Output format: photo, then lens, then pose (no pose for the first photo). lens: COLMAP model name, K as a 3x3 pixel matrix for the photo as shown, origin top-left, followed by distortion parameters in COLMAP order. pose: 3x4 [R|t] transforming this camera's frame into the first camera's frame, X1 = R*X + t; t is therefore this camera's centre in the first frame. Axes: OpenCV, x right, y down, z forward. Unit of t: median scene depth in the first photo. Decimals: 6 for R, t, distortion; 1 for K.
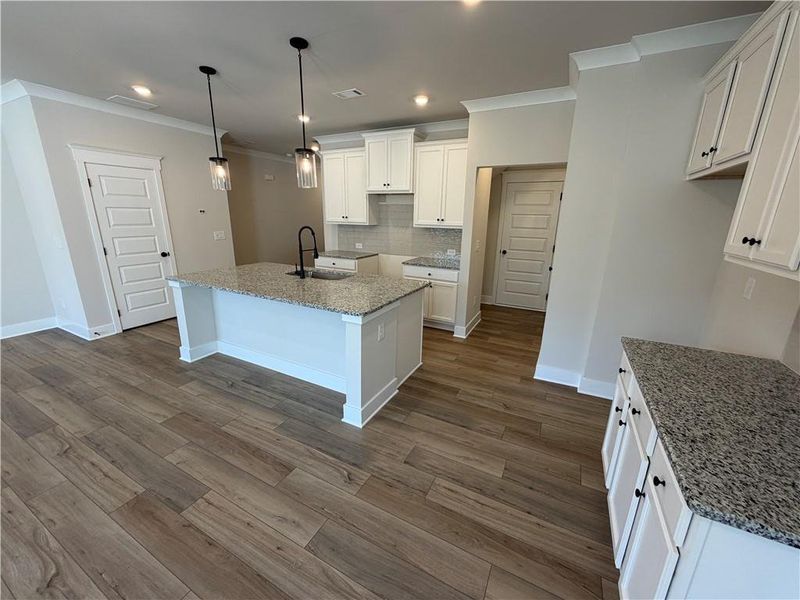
lens RADIAL K [[319.6, 0, 396.8], [0, 319.6, 301.4], [0, 0, 1]] dist [-0.001208, 0.000466]
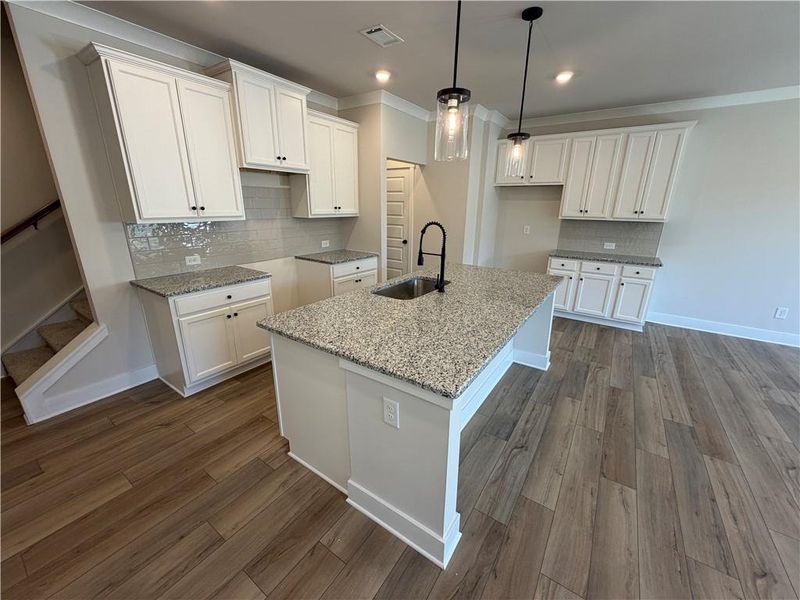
lens RADIAL K [[319.6, 0, 399.7], [0, 319.6, 301.8], [0, 0, 1]] dist [-0.001208, 0.000466]
pose [[0.118855, -0.306007, 0.944581, -1.150253], [0.252690, 0.929324, 0.269269, -0.311651], [-0.960219, 0.206682, 0.187780, 1.080407]]
